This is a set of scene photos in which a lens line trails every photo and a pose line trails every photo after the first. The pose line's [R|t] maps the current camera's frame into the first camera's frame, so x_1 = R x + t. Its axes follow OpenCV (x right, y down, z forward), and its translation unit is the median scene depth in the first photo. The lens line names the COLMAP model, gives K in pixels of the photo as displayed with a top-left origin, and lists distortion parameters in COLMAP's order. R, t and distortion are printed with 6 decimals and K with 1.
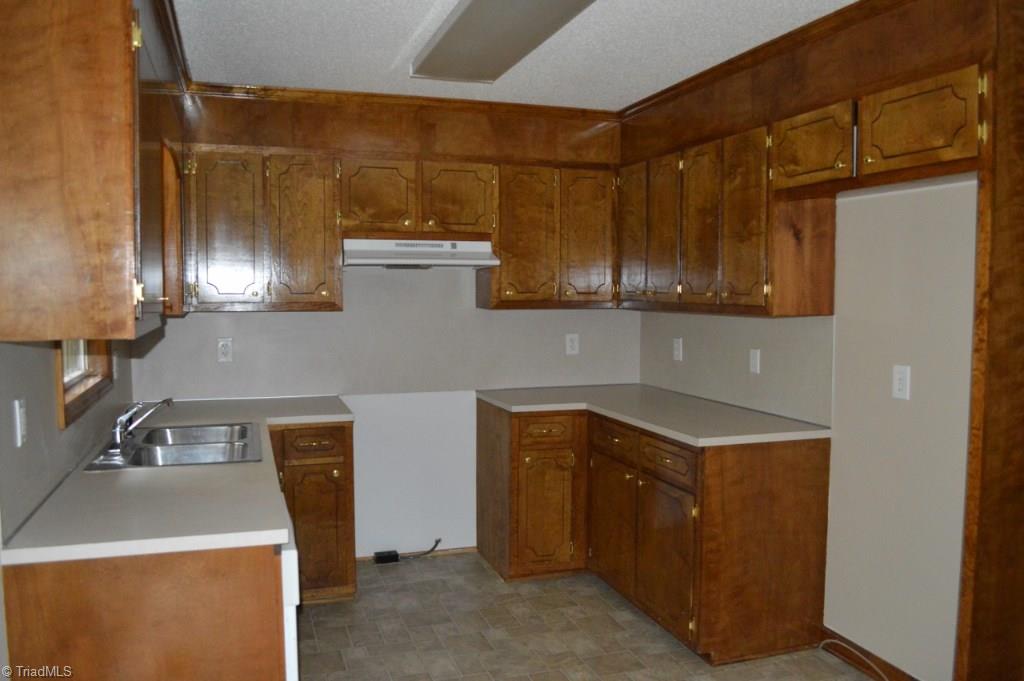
lens RADIAL K [[820.8, 0, 503.5], [0, 820.8, 340.9], [0, 0, 1]] dist [-0.075389, -0.000729]
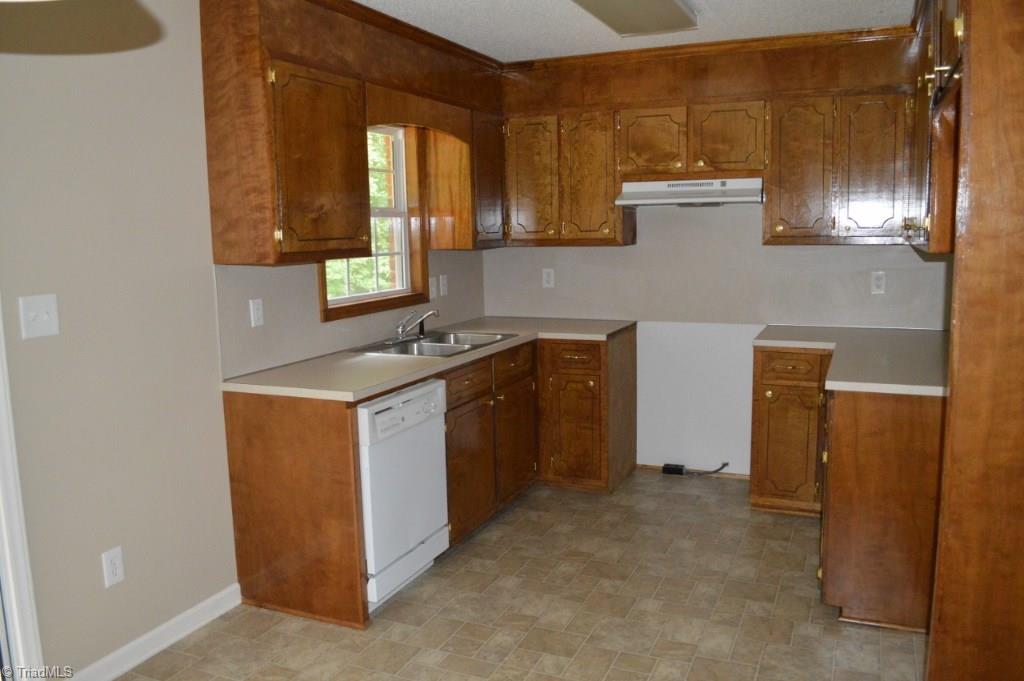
lens RADIAL K [[820.8, 0, 503.5], [0, 820.8, 340.9], [0, 0, 1]] dist [-0.075389, -0.000729]
pose [[0.737820, 0.076628, -0.670634, 0.454499], [-0.023415, 0.995843, 0.088026, -0.001358], [0.674591, -0.049244, 0.736547, 0.037450]]
